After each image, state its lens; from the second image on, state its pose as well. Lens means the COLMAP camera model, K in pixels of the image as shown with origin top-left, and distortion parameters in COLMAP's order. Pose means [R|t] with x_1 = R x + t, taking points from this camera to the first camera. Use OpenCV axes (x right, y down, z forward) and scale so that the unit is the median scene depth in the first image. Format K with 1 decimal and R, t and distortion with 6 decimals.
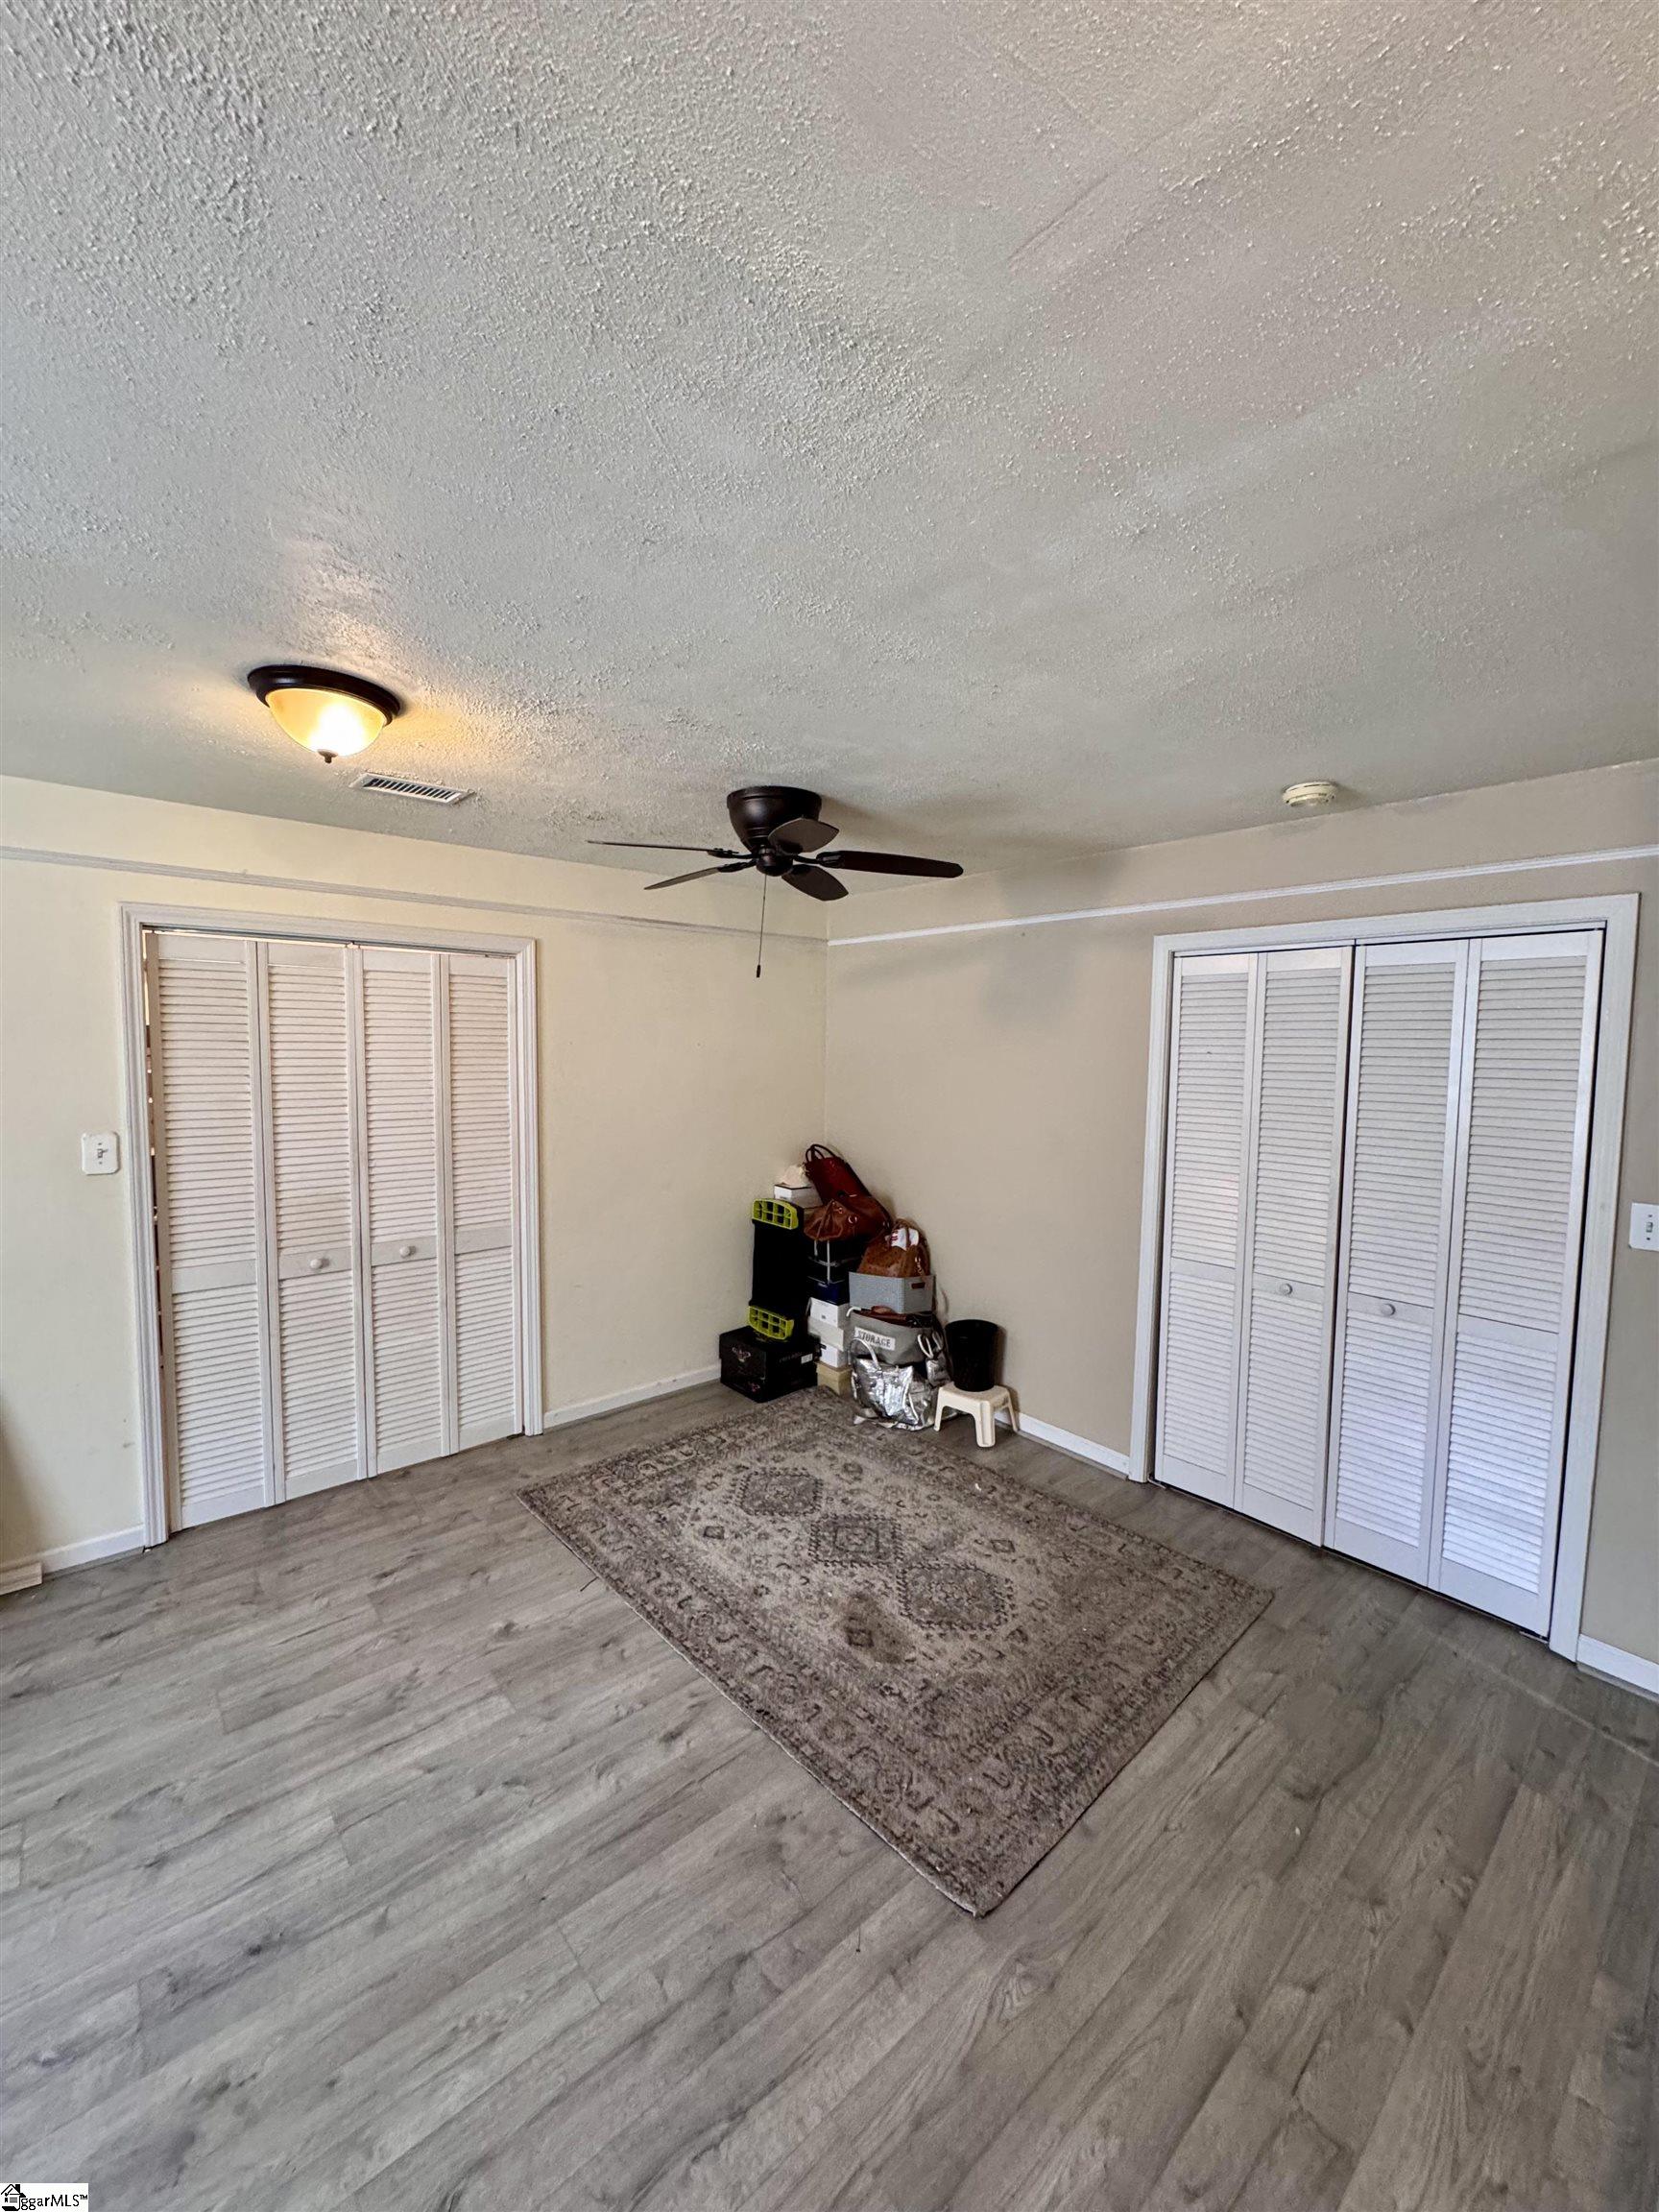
lens RADIAL K [[867.5, 0, 825.2], [0, 867.5, 1101.7], [0, 0, 1]] dist [0.003495, -0.000153]
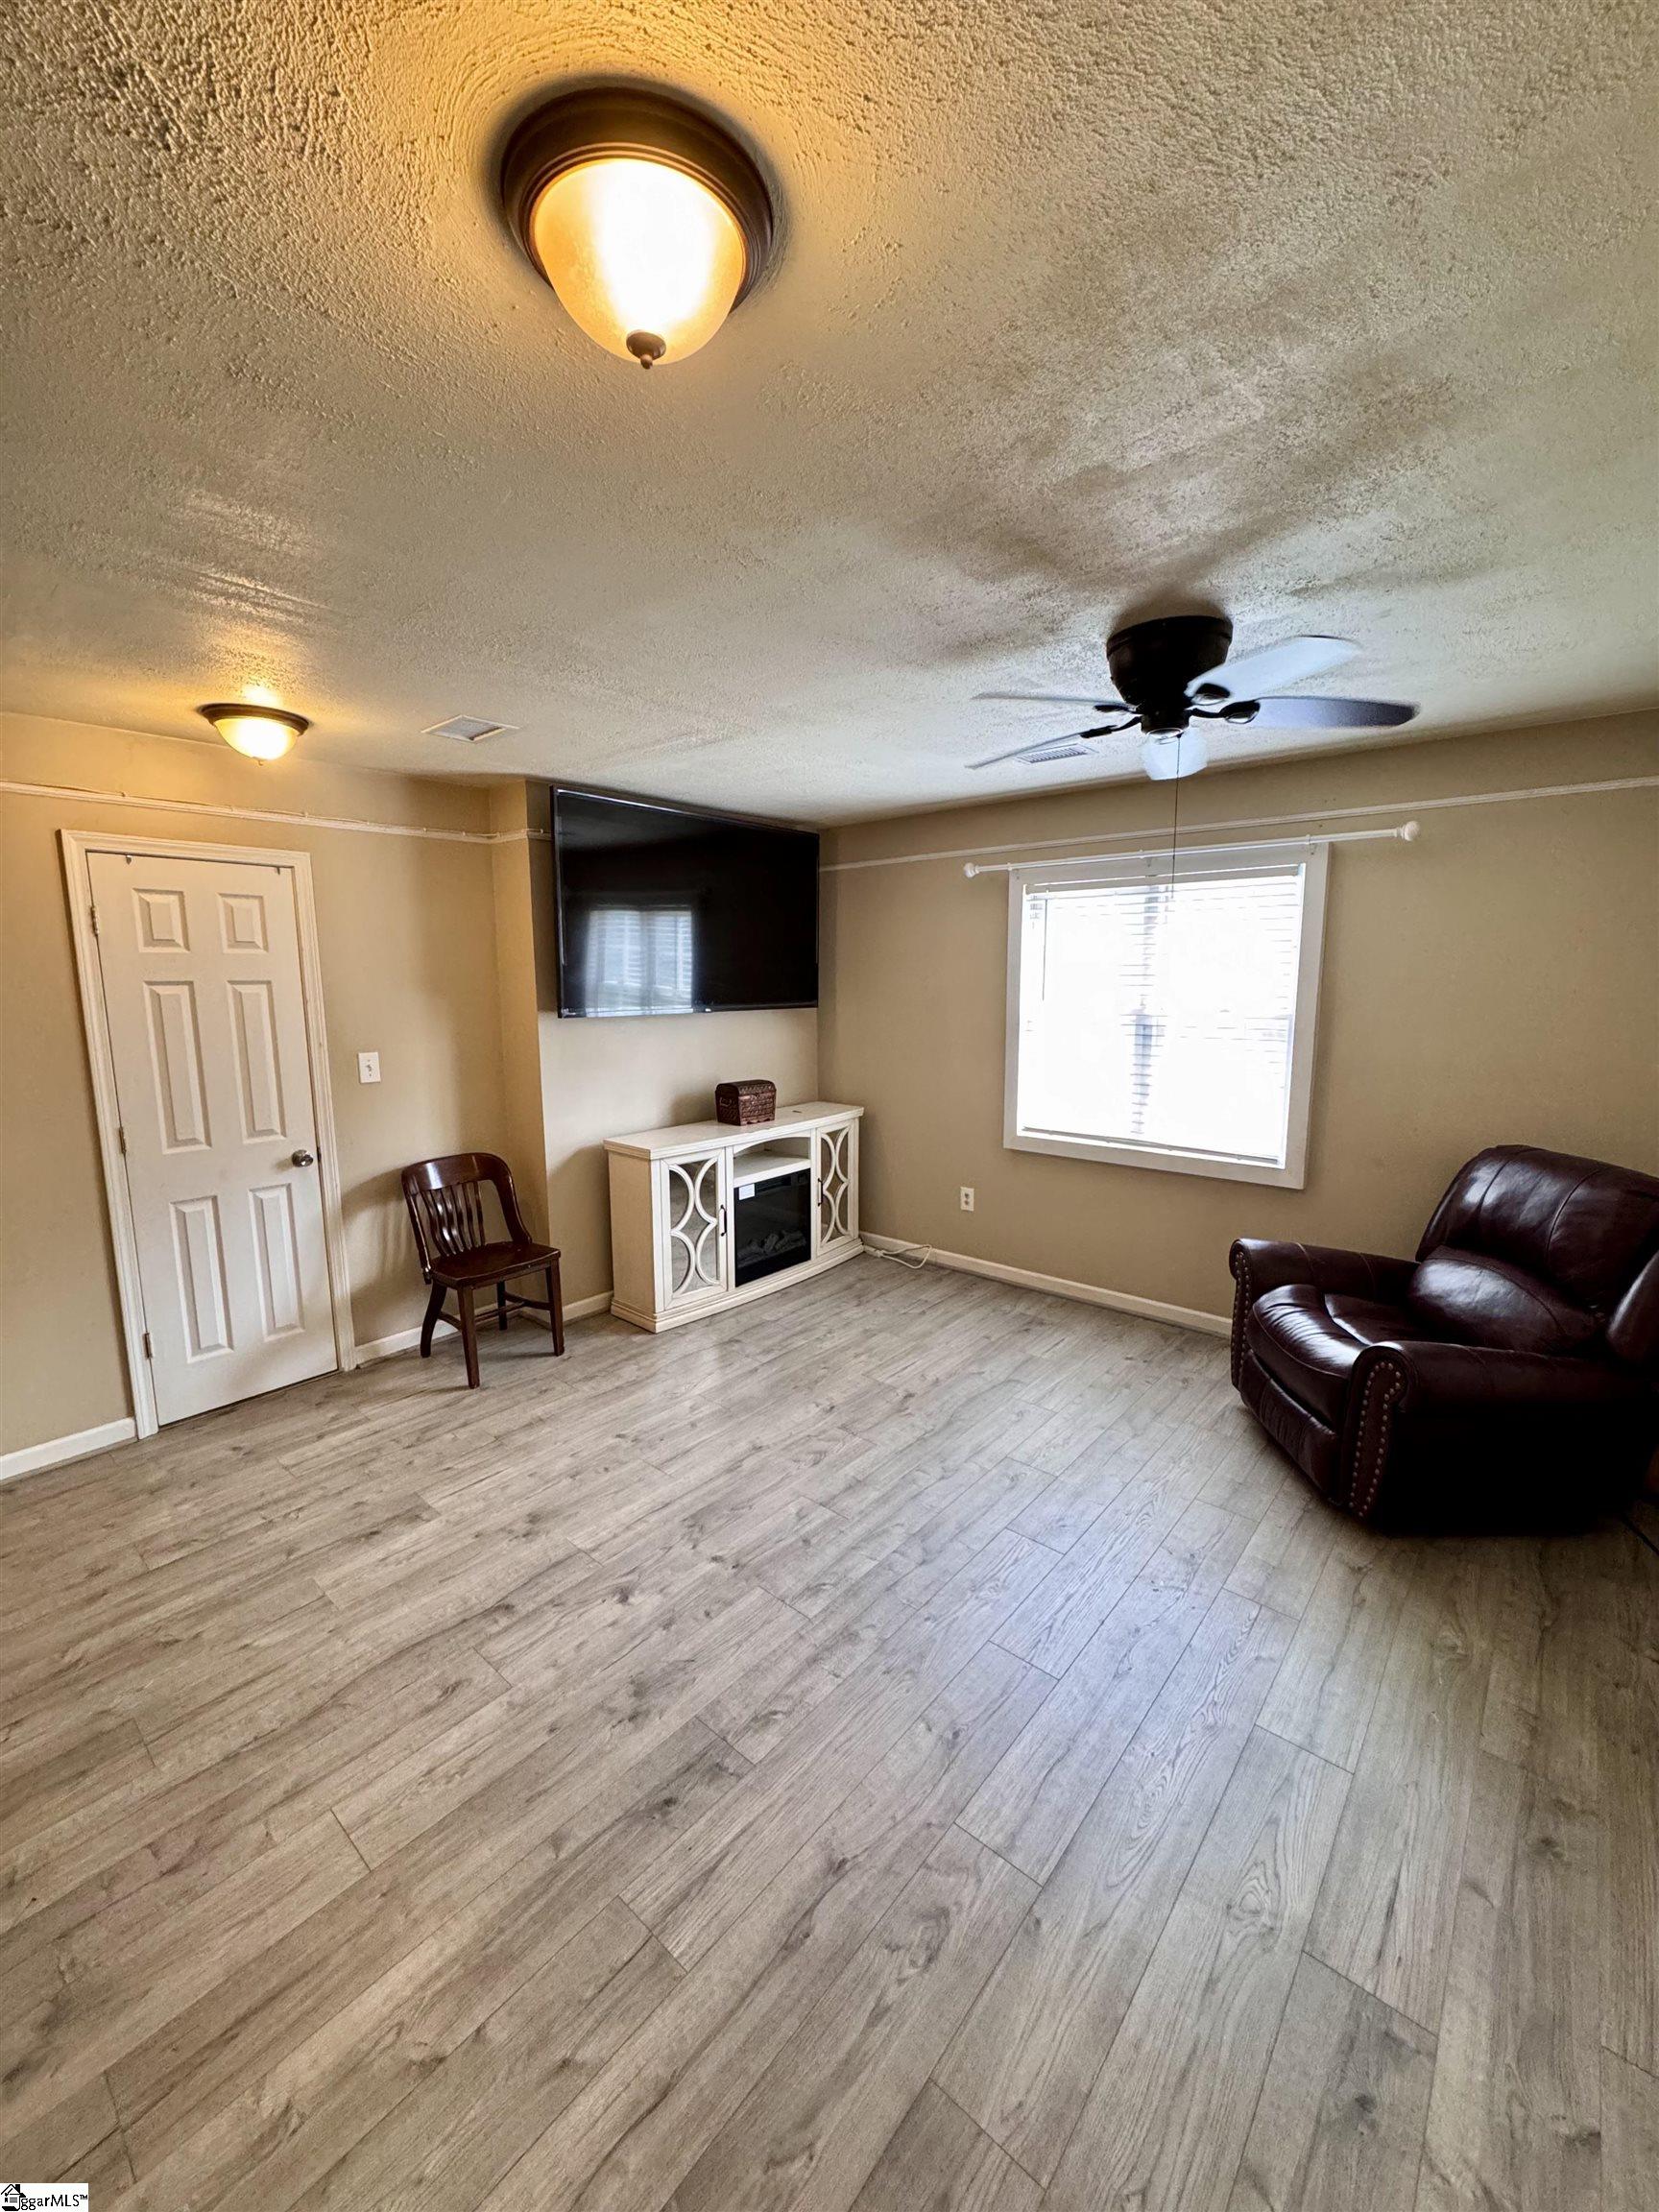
lens RADIAL K [[867.5, 0, 826.0], [0, 867.5, 1093.9], [0, 0, 1]] dist [0.003495, -0.000153]
pose [[-0.989549, 0.008550, -0.143940, -0.677223], [-0.019306, 0.981398, 0.191012, -0.088040], [0.142895, 0.191795, -0.970977, 1.843151]]
